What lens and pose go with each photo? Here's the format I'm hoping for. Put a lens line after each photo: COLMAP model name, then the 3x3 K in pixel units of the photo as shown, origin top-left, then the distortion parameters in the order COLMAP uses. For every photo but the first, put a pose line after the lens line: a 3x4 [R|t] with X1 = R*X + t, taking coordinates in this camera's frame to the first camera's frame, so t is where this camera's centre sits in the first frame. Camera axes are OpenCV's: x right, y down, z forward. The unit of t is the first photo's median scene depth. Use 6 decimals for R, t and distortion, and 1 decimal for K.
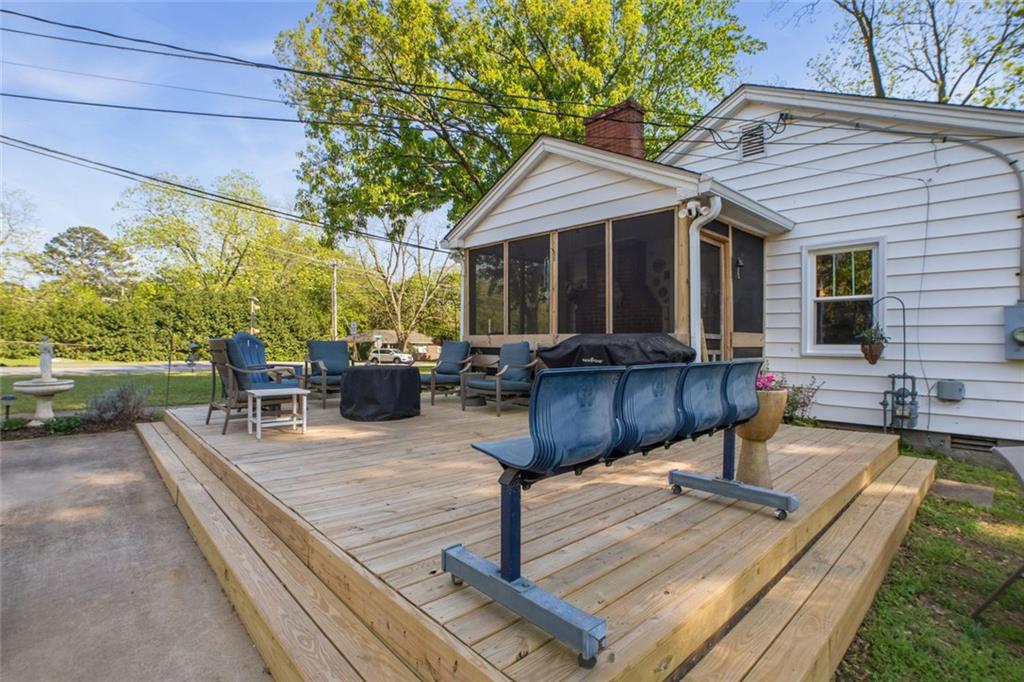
lens RADIAL K [[463.8, 0, 512.4], [0, 463.8, 339.6], [0, 0, 1]] dist [-0.000406, -0.000018]
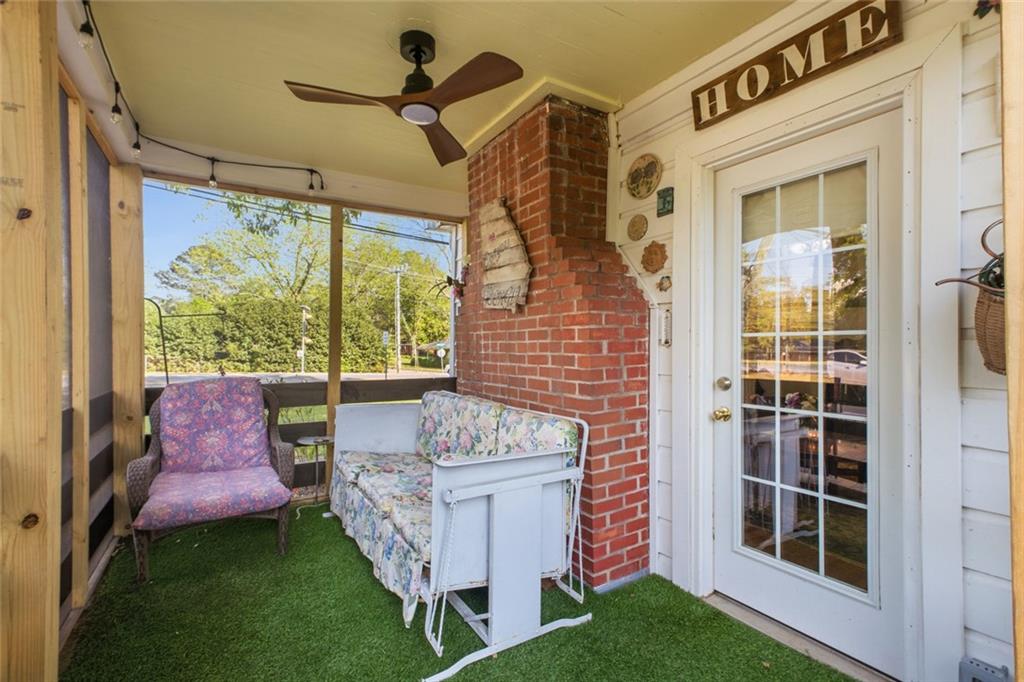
lens RADIAL K [[463.8, 0, 511.8], [0, 463.8, 342.7], [0, 0, 1]] dist [-0.000406, -0.000018]
pose [[0.981494, -0.000163, -0.191494, 0.051898], [-0.000819, 0.999987, -0.005048, -0.009544], [0.191493, 0.005112, 0.981481, 0.127493]]
